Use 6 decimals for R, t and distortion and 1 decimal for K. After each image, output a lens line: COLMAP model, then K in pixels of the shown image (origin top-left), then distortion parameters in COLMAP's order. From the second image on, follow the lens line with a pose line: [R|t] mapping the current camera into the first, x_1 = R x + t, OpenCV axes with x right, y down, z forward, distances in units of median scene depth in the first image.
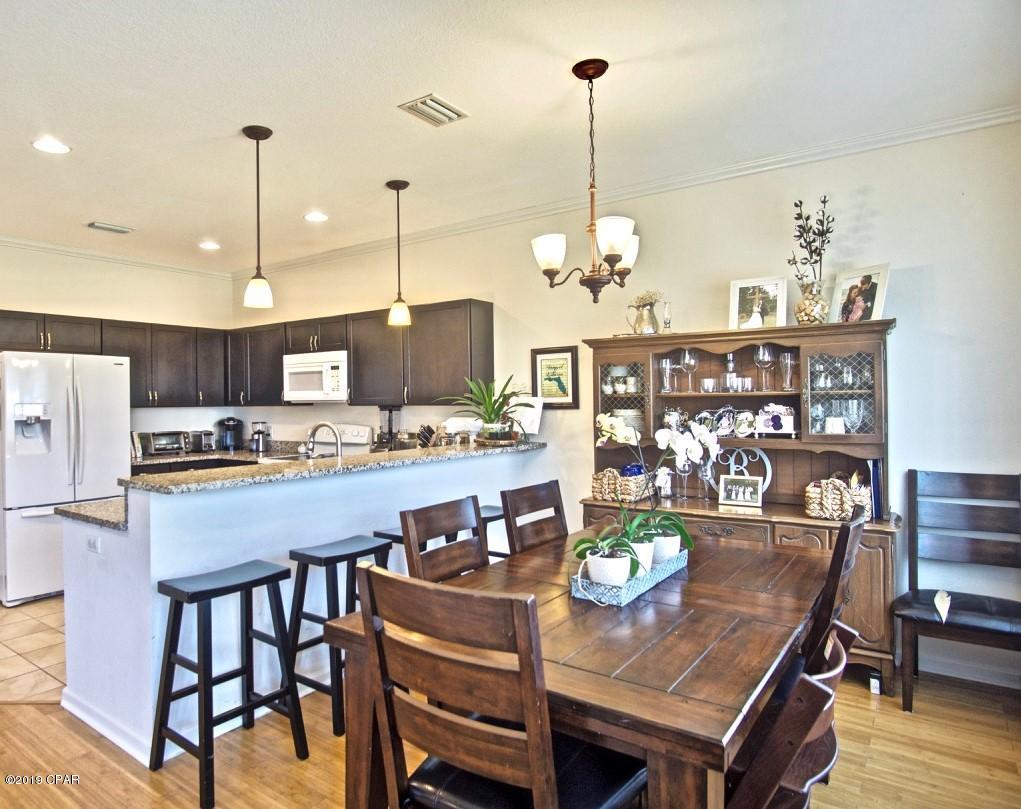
lens RADIAL K [[644.2, 0, 510.5], [0, 644.2, 404.5], [0, 0, 1]] dist [0.002501, 0.000239]
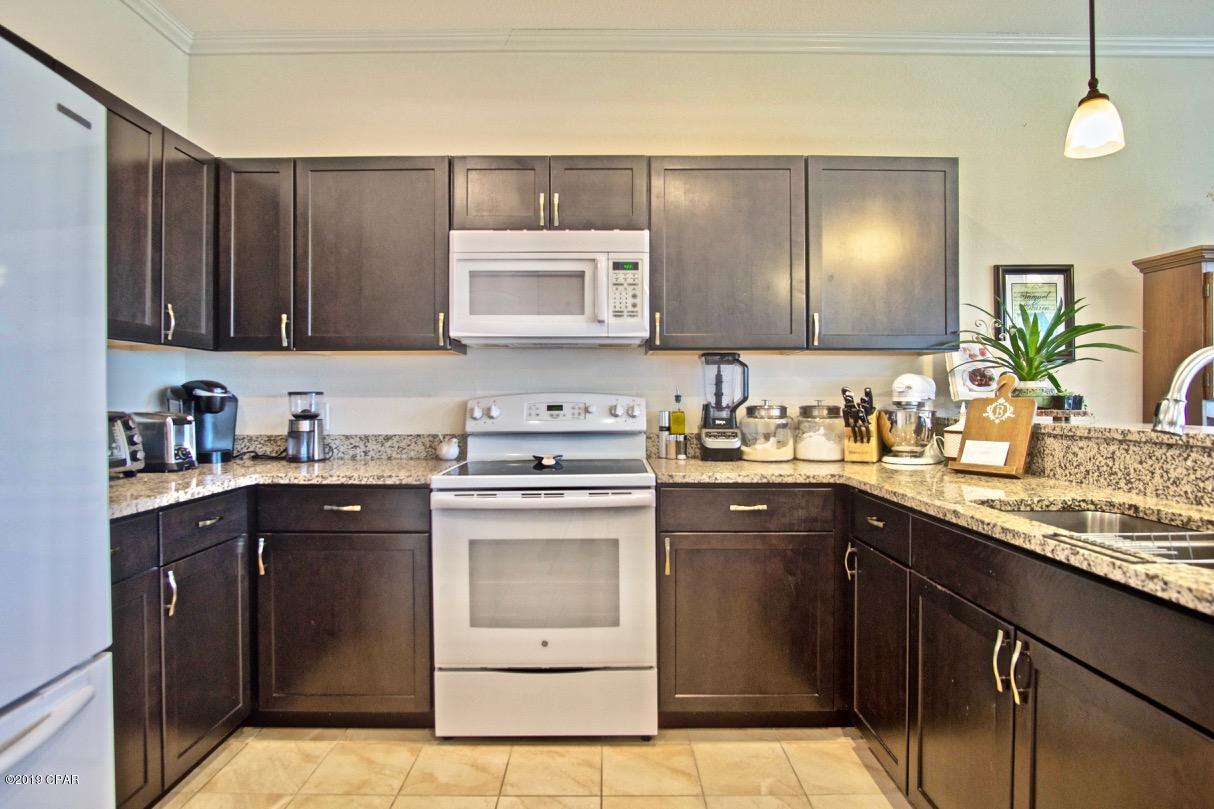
lens RADIAL K [[643.5, 0, 607.0], [0, 643.5, 404.5], [0, 0, 1]] dist [-0.003415, -0.000741]
pose [[0.824606, 0.006187, 0.565673, -0.535999], [-0.001703, 0.999963, -0.008454, 0.044736], [-0.565704, 0.006008, 0.824586, 0.625670]]
